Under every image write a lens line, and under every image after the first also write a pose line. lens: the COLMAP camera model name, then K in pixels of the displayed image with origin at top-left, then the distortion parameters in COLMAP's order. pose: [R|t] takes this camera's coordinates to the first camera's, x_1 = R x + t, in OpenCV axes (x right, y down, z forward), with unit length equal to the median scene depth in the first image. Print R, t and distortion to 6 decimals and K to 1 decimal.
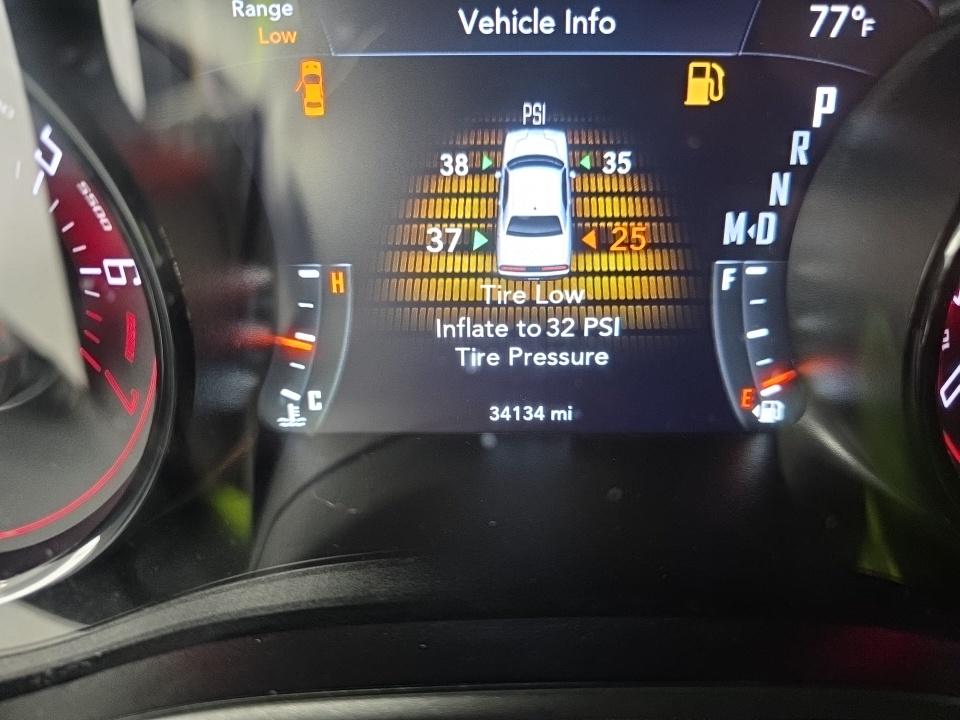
lens RADIAL K [[683.4, 0, 481.4], [0, 683.4, 360.6], [0, 0, 1]] dist [-0.020266, -0.013037]
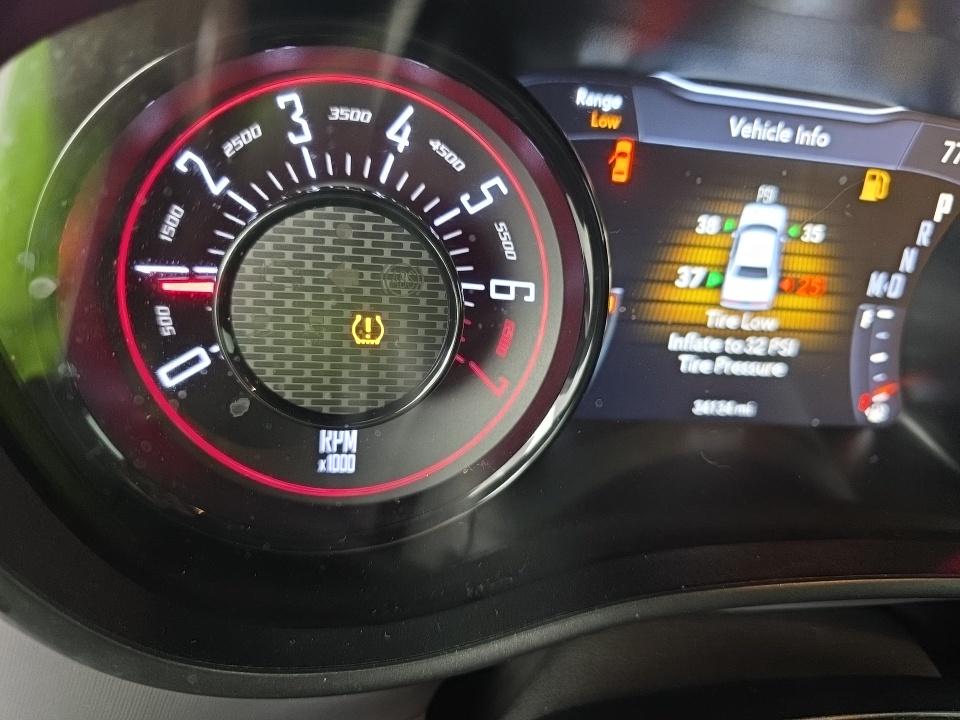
lens RADIAL K [[683.4, 0, 478.1], [0, 683.4, 354.7], [0, 0, 1]] dist [-0.020266, -0.013037]
pose [[0.985010, 0.051584, 0.164604, -0.693233], [-0.050633, 0.998668, -0.009974, 0.011357], [-0.164899, 0.001490, 0.986309, -0.275650]]
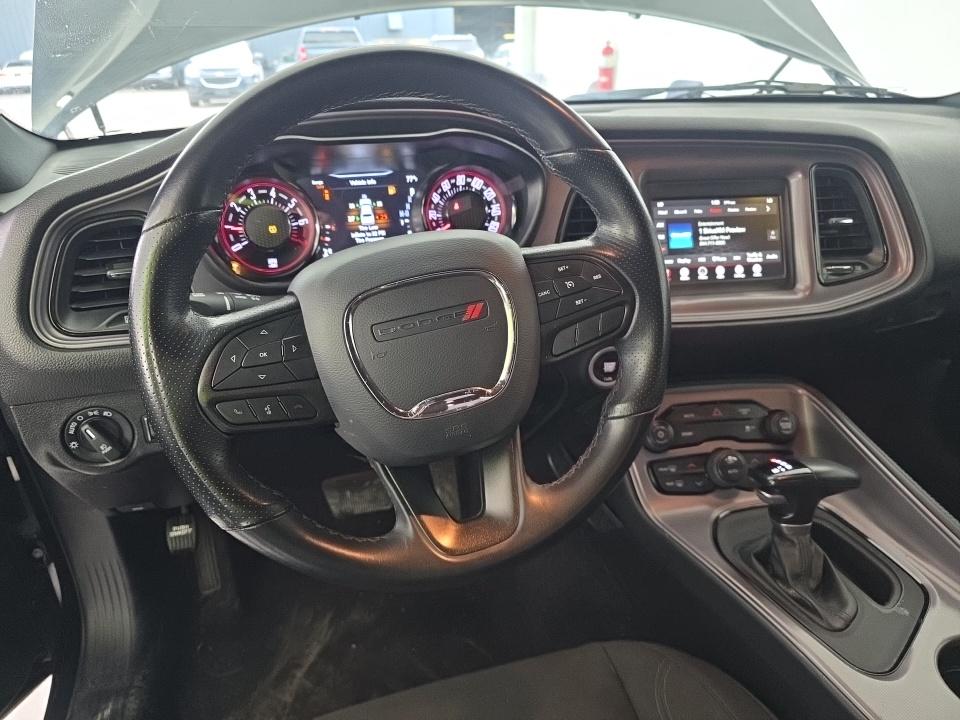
lens RADIAL K [[651.0, 0, 478.0], [0, 651.0, 363.3], [0, 0, 1]] dist [0.003961, -0.002016]
pose [[0.956484, -0.127512, 0.262448, -0.627912], [0.177378, 0.968277, -0.176003, 2.145459], [-0.231680, 0.214896, 0.948759, -4.165593]]
